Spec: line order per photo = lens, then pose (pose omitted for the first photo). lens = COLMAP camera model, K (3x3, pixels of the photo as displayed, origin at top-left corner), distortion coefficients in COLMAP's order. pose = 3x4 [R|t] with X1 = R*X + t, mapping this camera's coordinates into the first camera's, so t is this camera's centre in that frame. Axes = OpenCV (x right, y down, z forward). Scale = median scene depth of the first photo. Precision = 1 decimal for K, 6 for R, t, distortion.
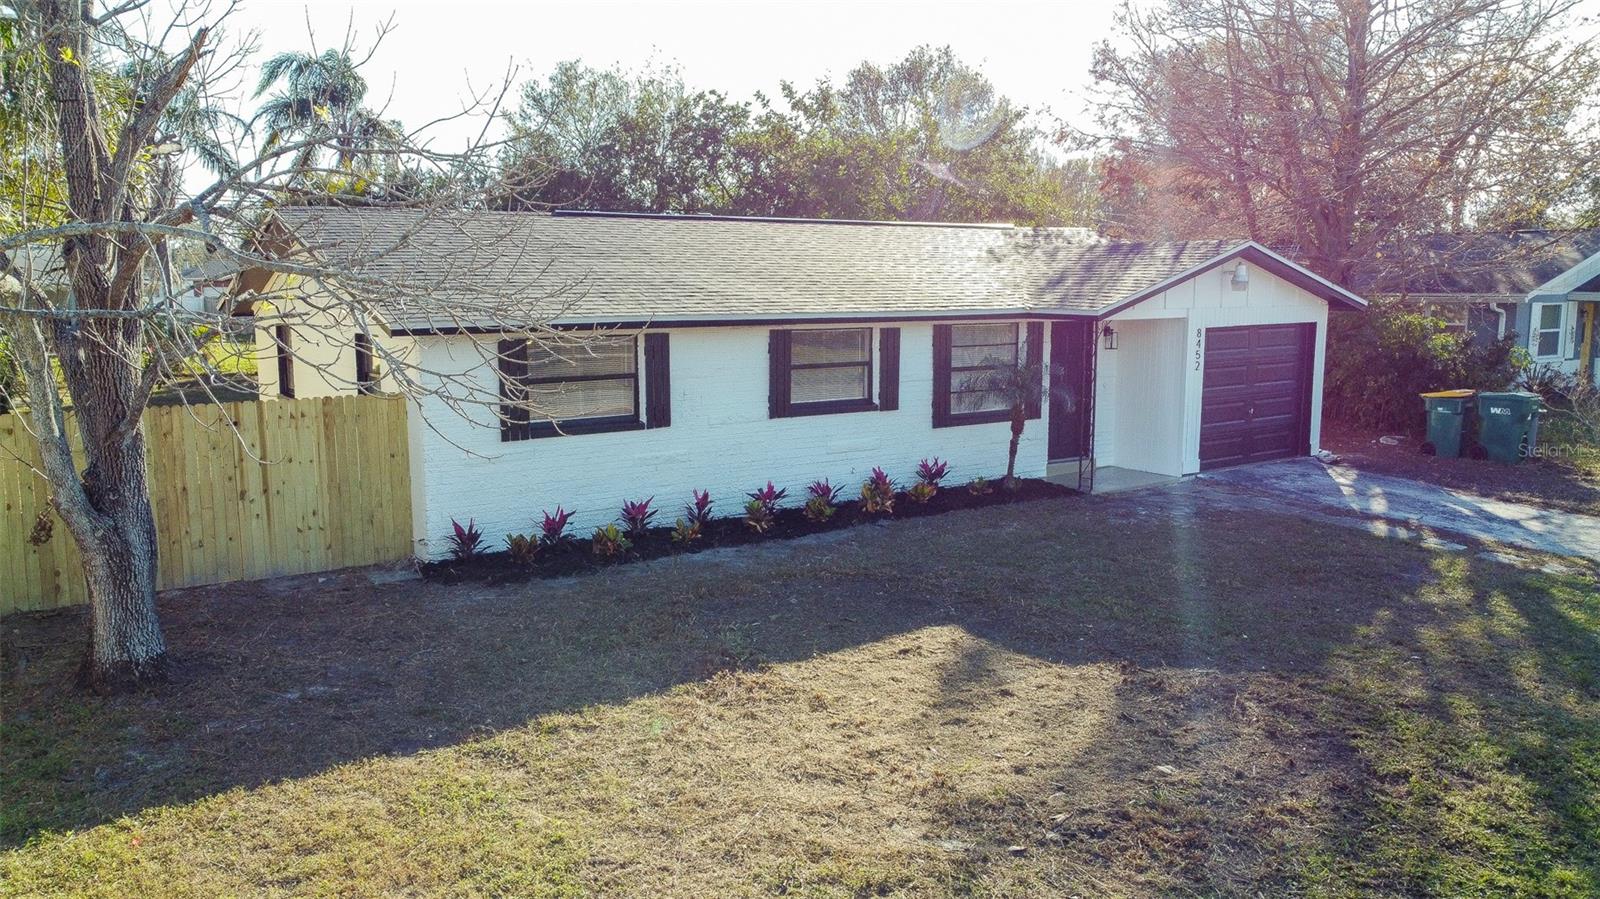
lens RADIAL K [[1214.5, 0, 800.8], [0, 1214.5, 448.9], [0, 0, 1]] dist [0.005311, -0.014690]
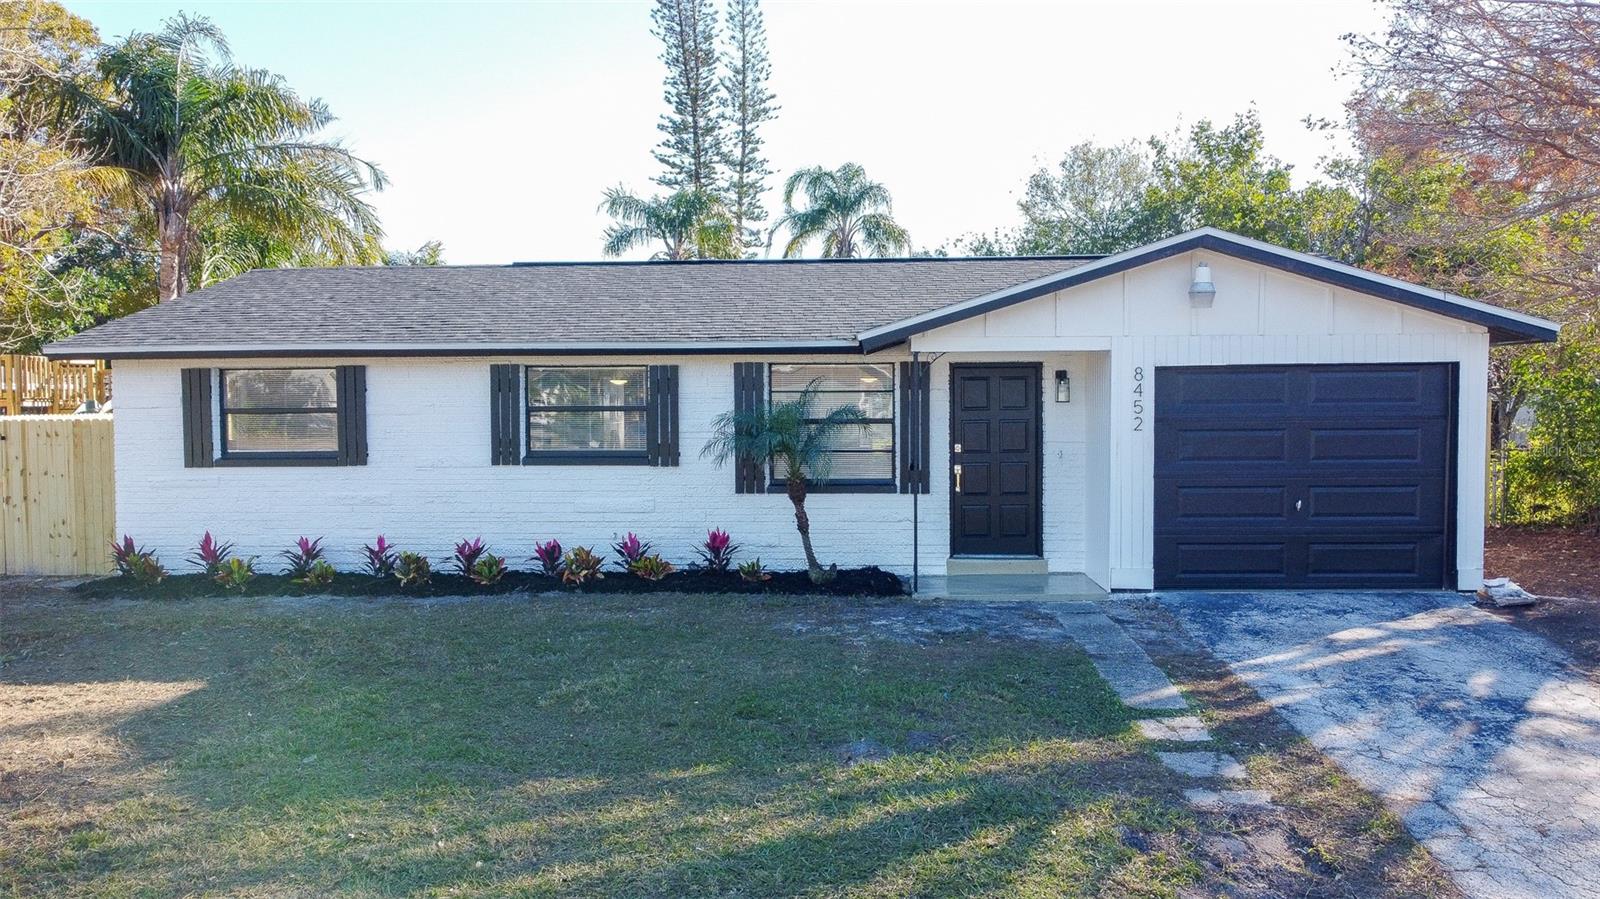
lens RADIAL K [[1214.5, 0, 797.2], [0, 1214.5, 454.0], [0, 0, 1]] dist [0.005311, -0.014690]
pose [[0.787049, 0.023970, -0.616424, 0.727665], [-0.082410, 0.994374, -0.066554, 0.007978], [0.611361, 0.103181, 0.784596, 0.468196]]
